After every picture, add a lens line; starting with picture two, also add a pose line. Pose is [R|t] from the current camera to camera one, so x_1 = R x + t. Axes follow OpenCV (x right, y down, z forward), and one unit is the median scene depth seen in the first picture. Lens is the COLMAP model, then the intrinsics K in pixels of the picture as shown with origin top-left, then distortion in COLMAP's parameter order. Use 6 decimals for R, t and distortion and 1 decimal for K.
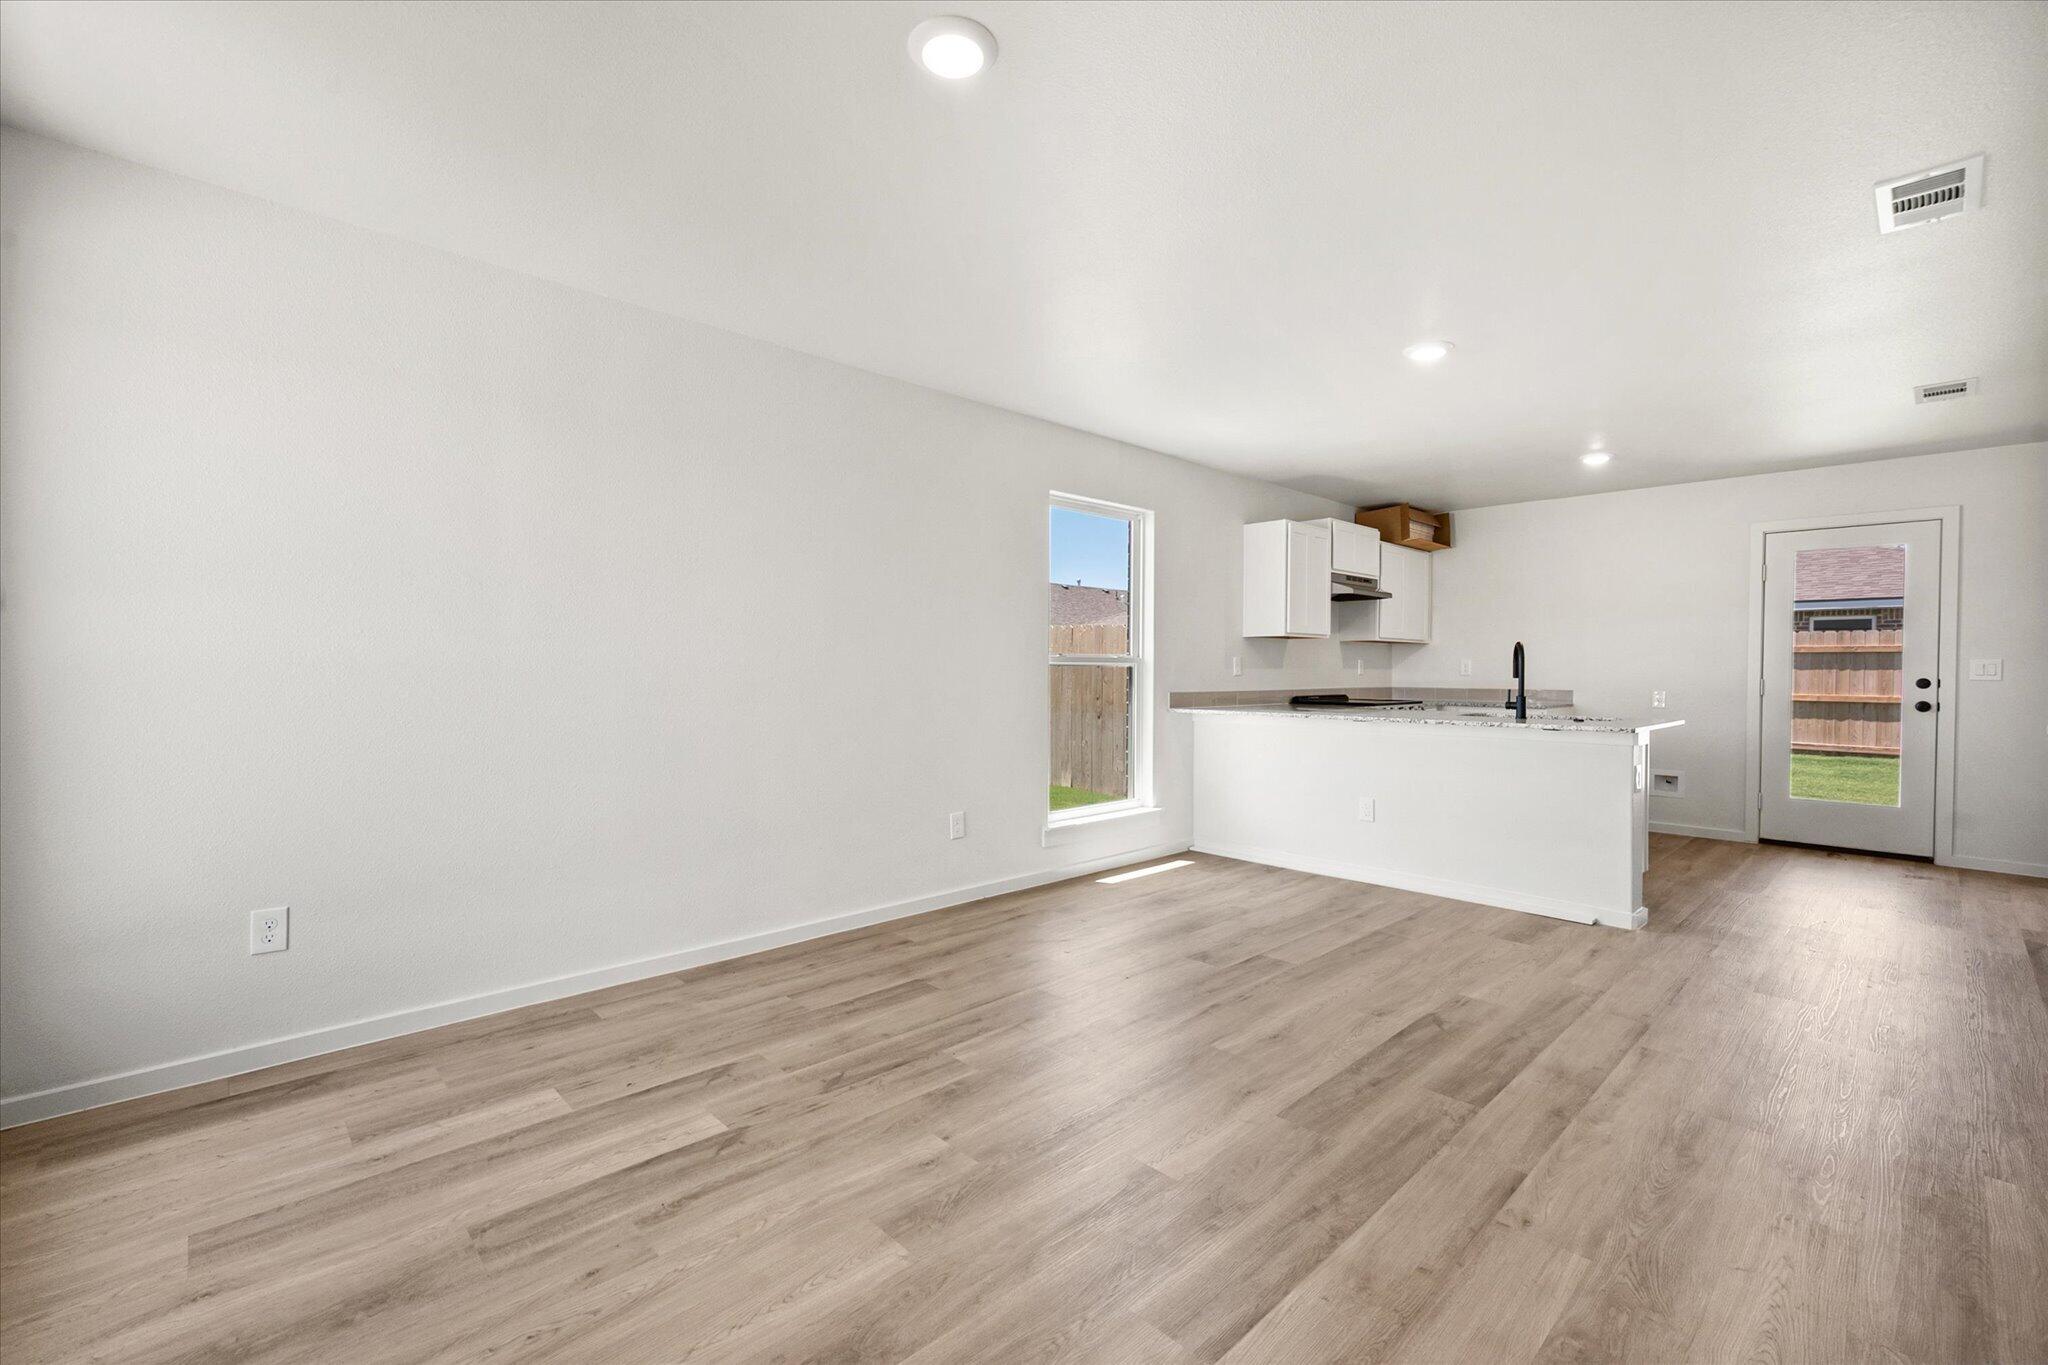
lens RADIAL K [[870.2, 0, 1024.0], [0, 870.2, 682.5], [0, 0, 1]] dist [-0.001381, -0.000206]
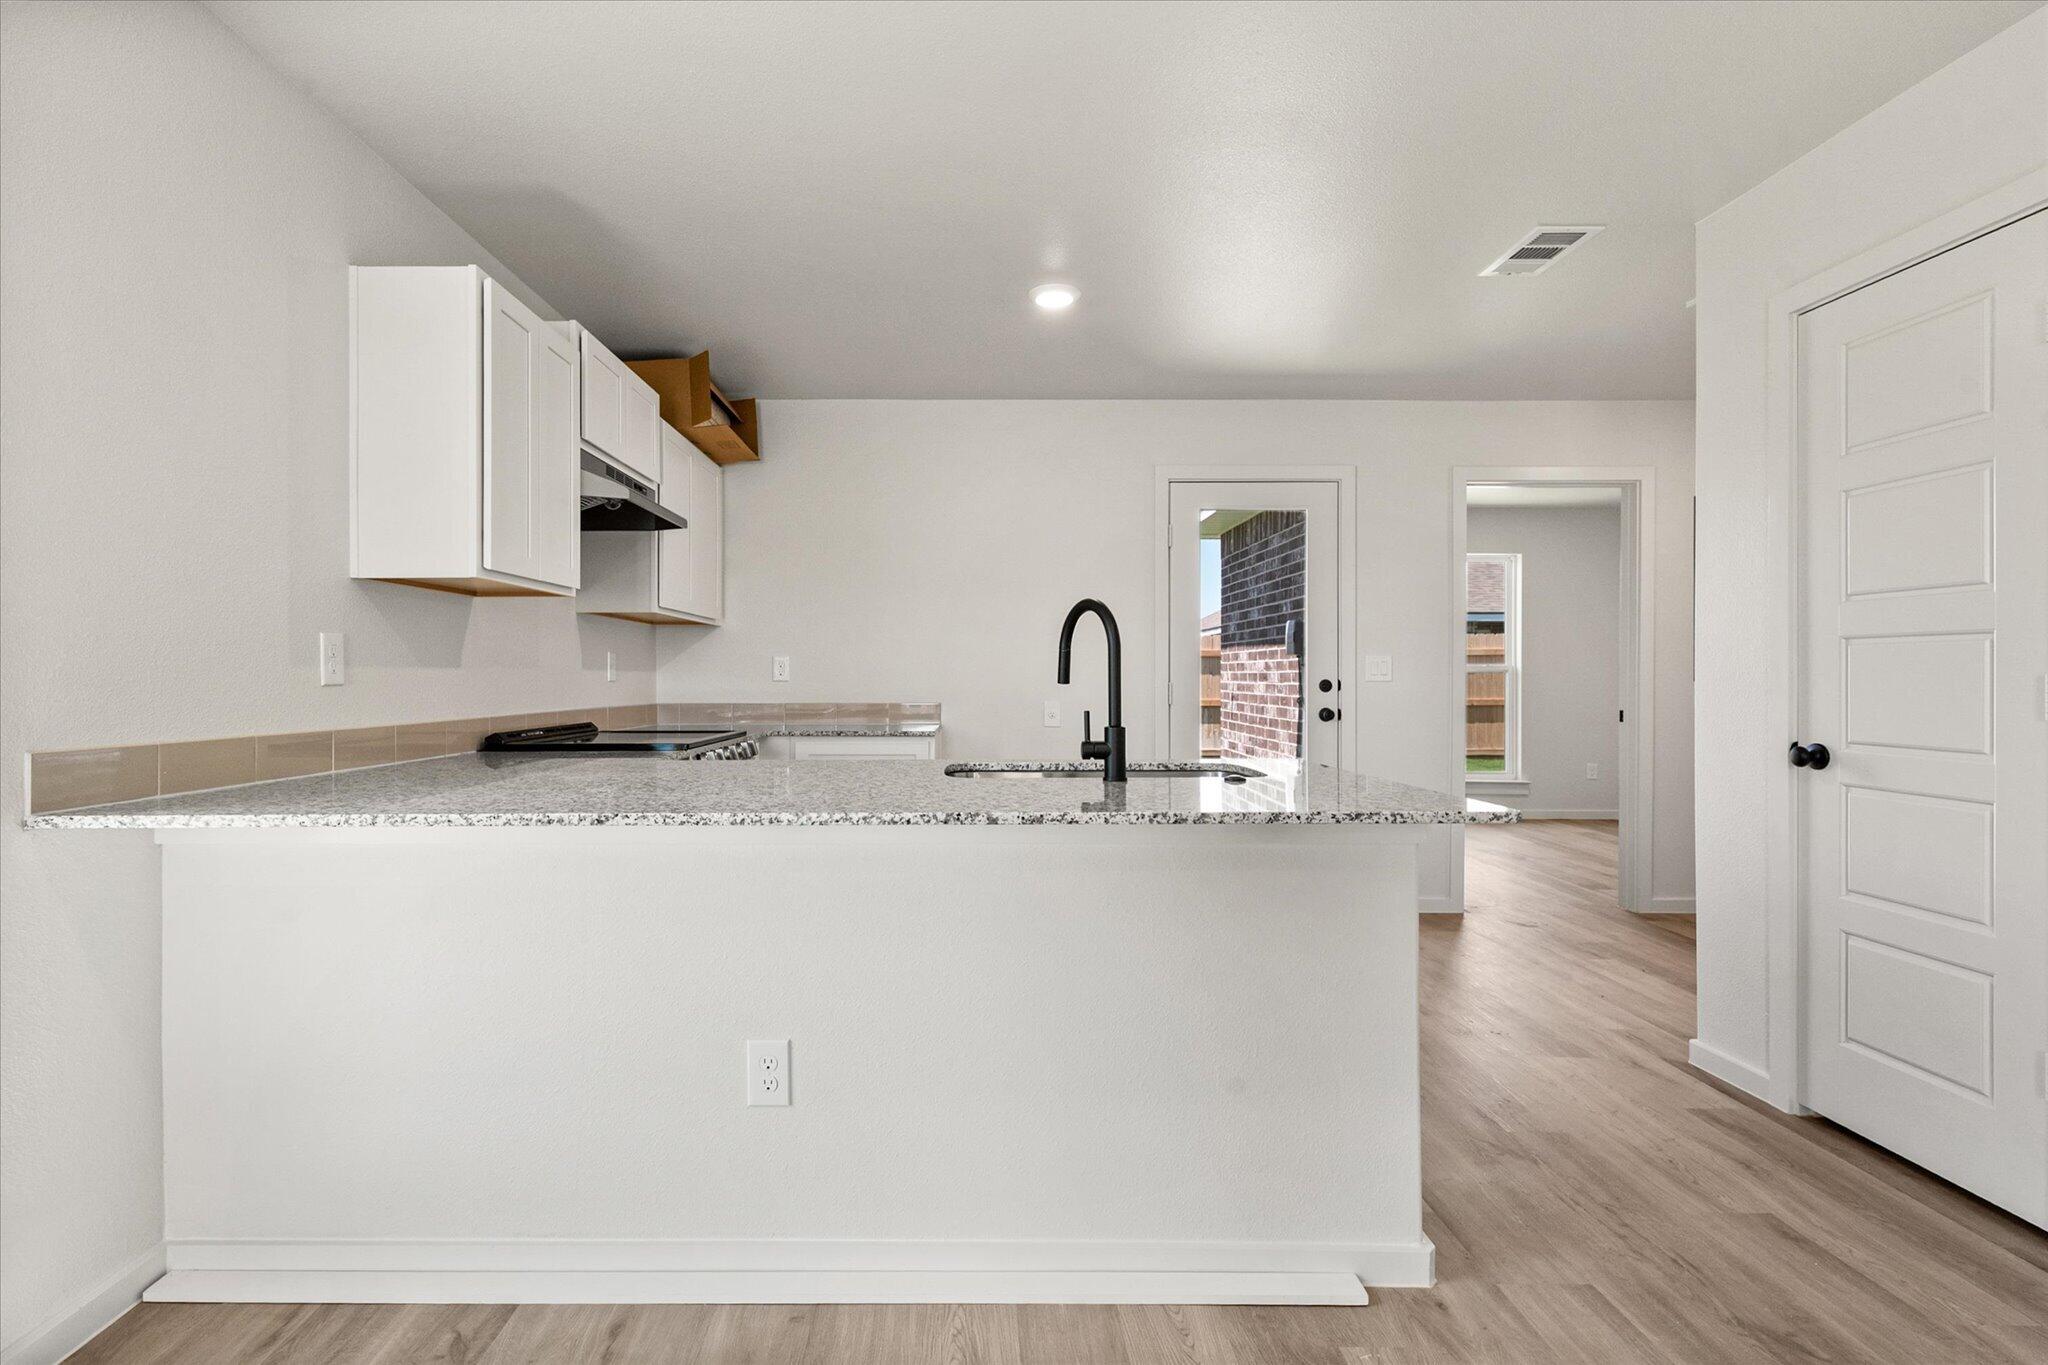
lens RADIAL K [[980.5, 0, 969.9], [0, 980.5, 678.1], [0, 0, 1]] dist [0.000300, 0.000071]
pose [[0.690397, -0.005641, 0.723408, 0.247014], [0.016834, 0.999824, -0.008269, -0.006756], [-0.723235, 0.017886, 0.690371, 0.979019]]
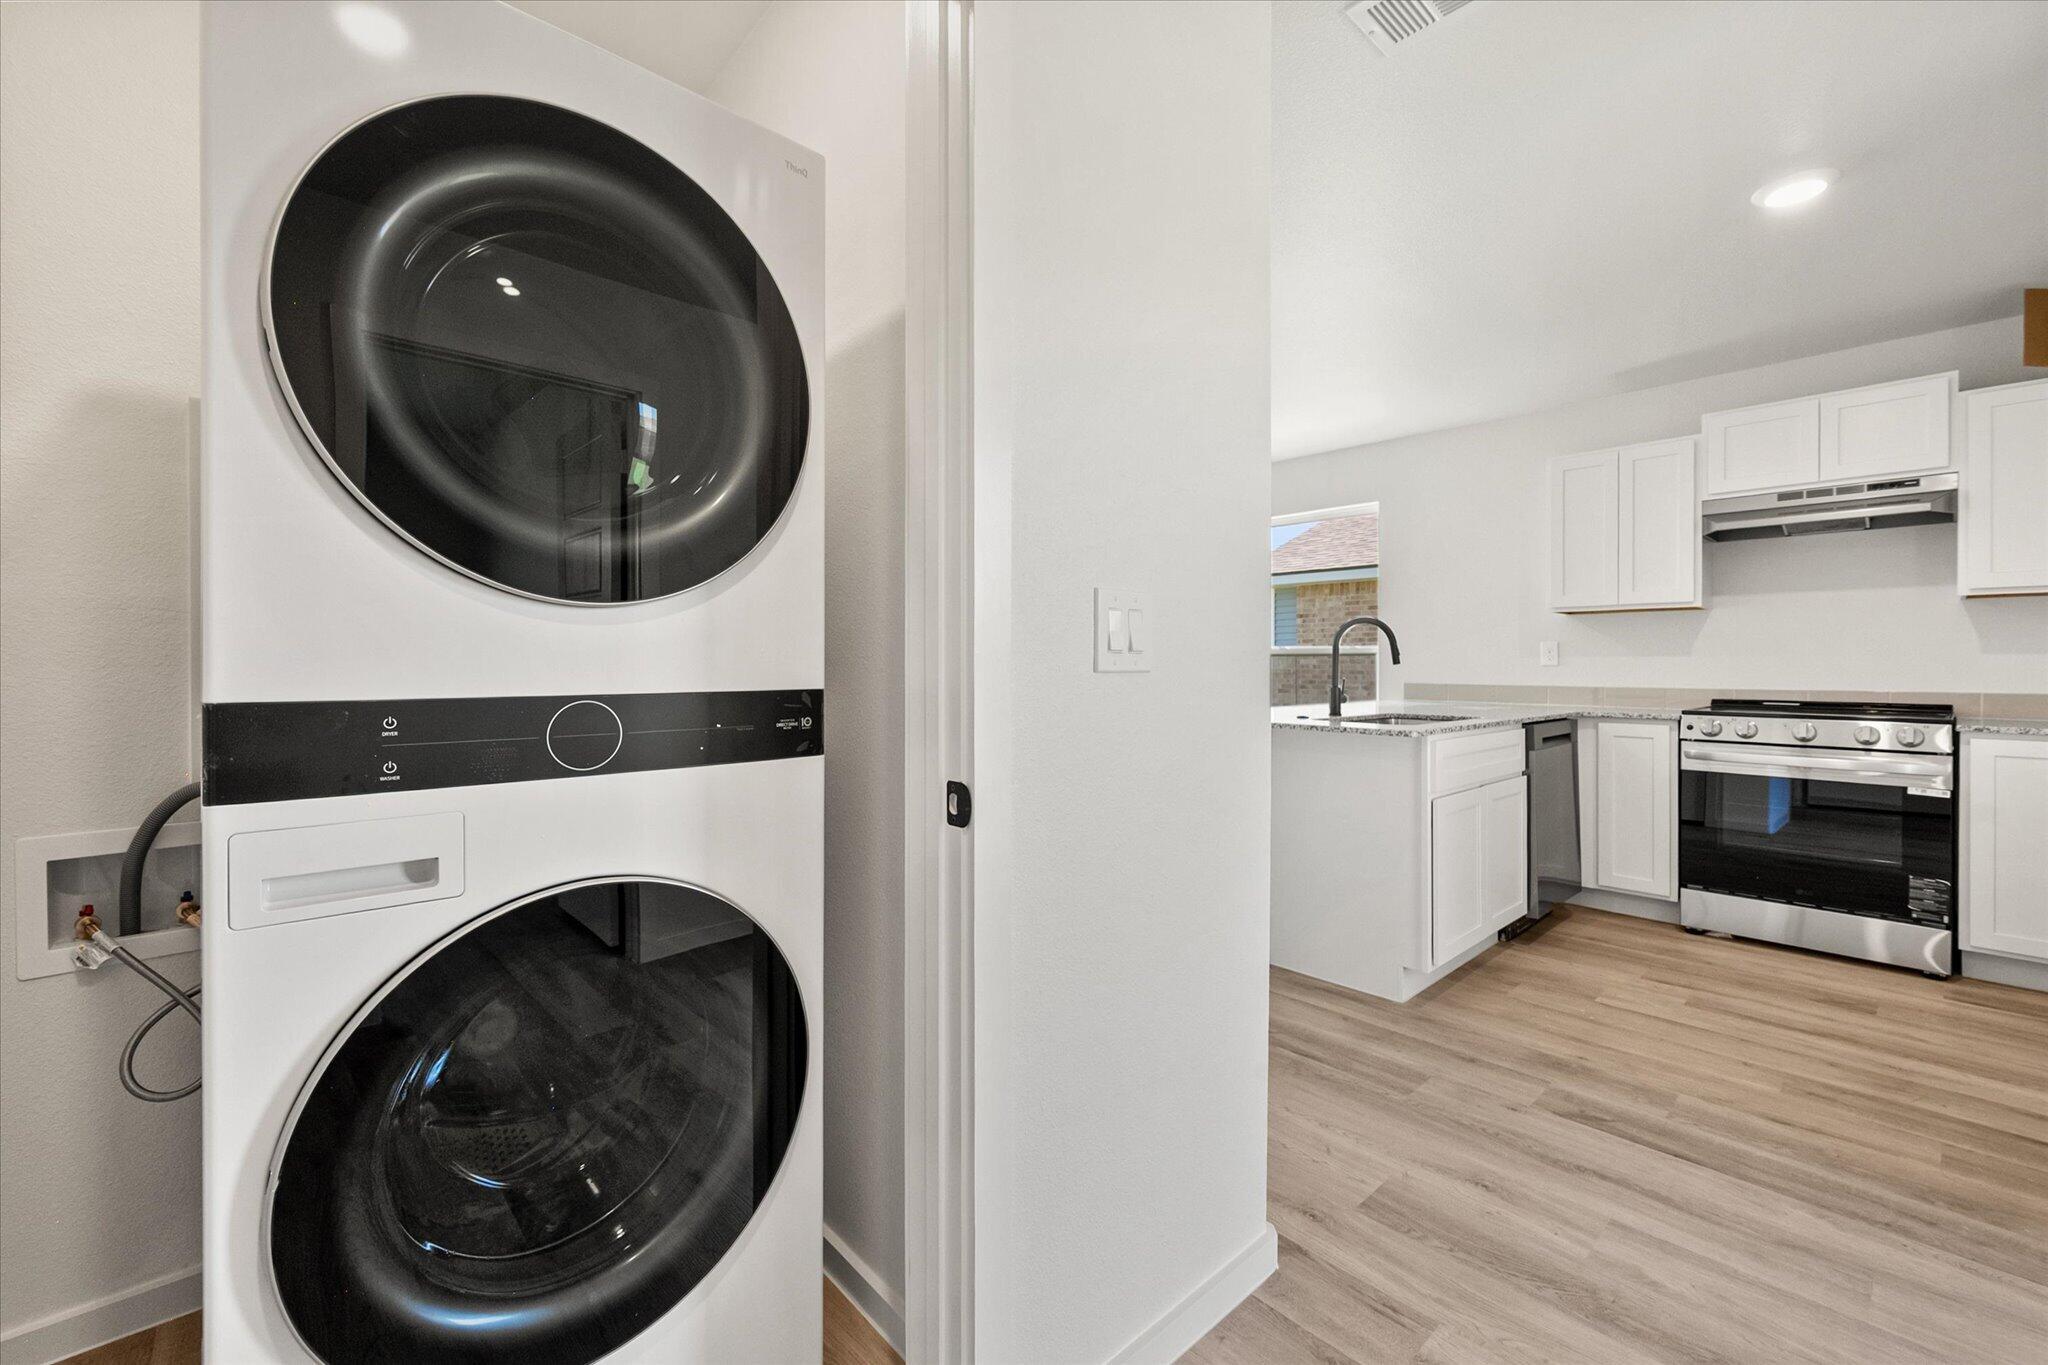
lens RADIAL K [[817.4, 0, 1032.7], [0, 817.4, 671.5], [0, 0, 1]] dist [0.000653, -0.000064]
pose [[-0.011123, 0.005045, -0.999925, 1.790086], [-0.018484, 0.999815, 0.005251, 0.003156], [0.999767, 0.018541, -0.011027, 0.980741]]
